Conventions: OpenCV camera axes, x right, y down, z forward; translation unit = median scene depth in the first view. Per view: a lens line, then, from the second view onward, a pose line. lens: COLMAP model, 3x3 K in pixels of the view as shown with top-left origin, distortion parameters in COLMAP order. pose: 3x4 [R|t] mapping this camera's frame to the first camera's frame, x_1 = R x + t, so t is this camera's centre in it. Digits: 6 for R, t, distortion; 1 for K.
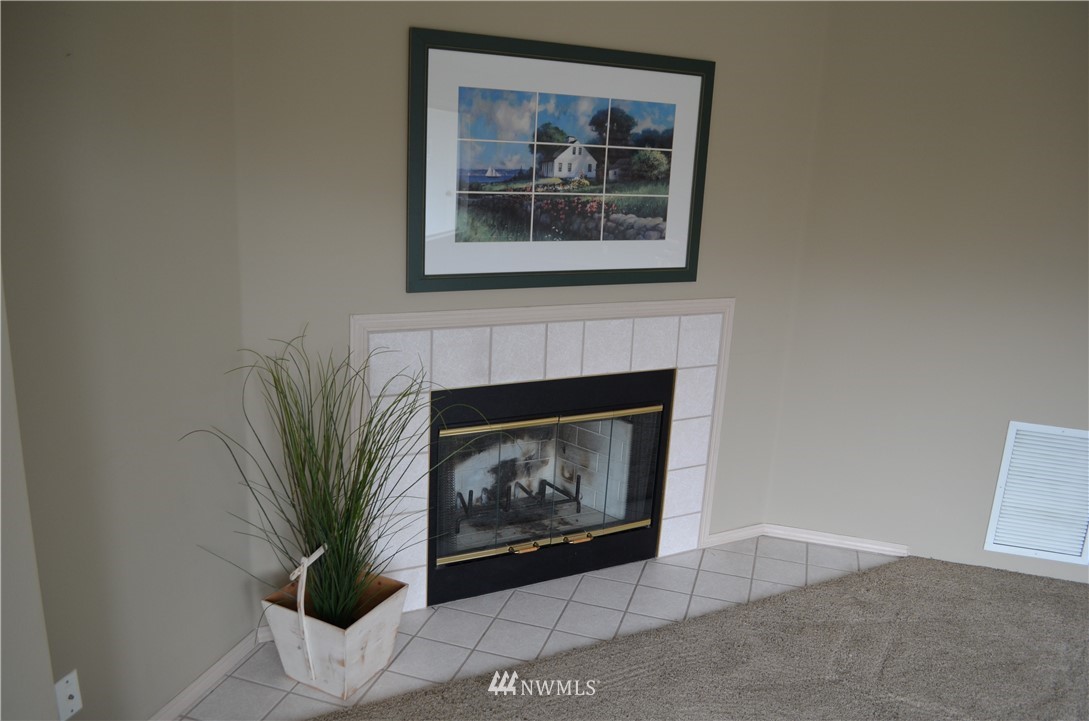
lens RADIAL K [[852.3, 0, 547.9], [0, 852.3, 370.8], [0, 0, 1]] dist [-0.084388, 0.011107]
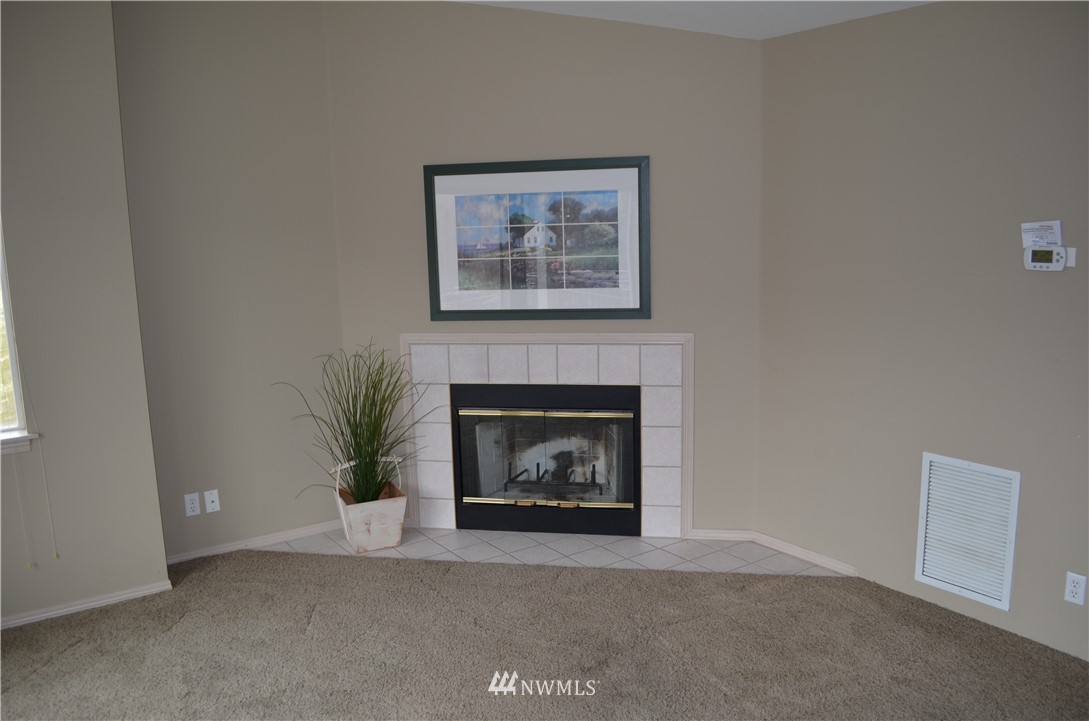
lens RADIAL K [[852.3, 0, 547.9], [0, 852.3, 370.8], [0, 0, 1]] dist [-0.084388, 0.011107]
pose [[0.783950, 0.033944, -0.619896, 0.947268], [-0.095080, 0.993289, -0.065852, 0.083424], [0.613500, 0.110564, 0.781916, -0.131159]]
